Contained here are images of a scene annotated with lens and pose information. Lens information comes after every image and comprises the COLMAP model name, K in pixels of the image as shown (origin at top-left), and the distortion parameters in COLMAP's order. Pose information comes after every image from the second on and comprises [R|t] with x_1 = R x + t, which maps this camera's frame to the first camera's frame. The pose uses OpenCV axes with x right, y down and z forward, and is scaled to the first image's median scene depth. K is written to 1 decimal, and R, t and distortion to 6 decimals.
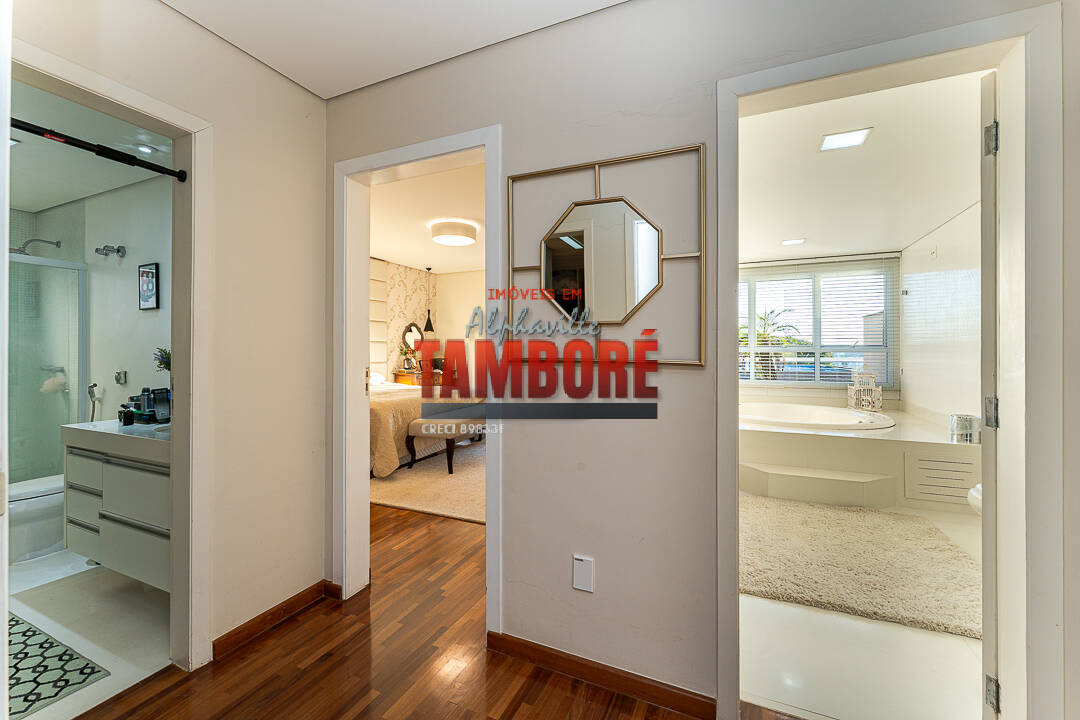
lens RADIAL K [[438.0, 0, 541.9], [0, 438.0, 349.9], [0, 0, 1]] dist [-0.000879, -0.000057]
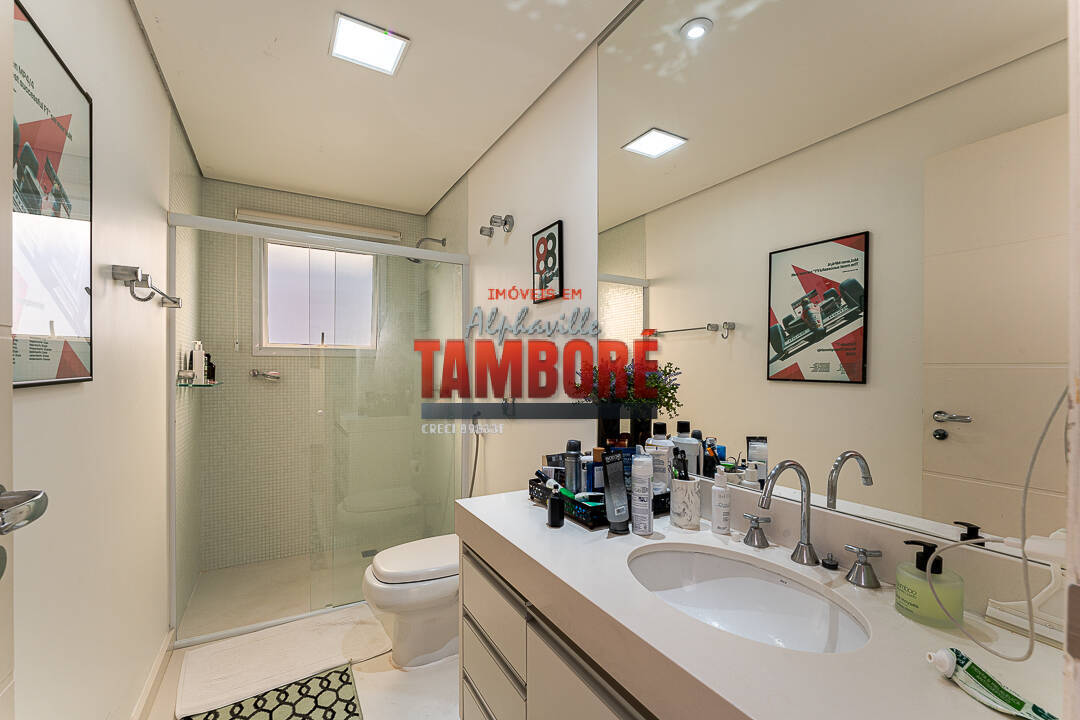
lens RADIAL K [[438.0, 0, 540.4], [0, 438.0, 369.0], [0, 0, 1]] dist [-0.000879, -0.000057]
pose [[0.820361, -0.001183, -0.571844, -0.547202], [0.001758, 0.999998, 0.000453, 0.004564], [0.571843, -0.001377, 0.820362, 0.481425]]
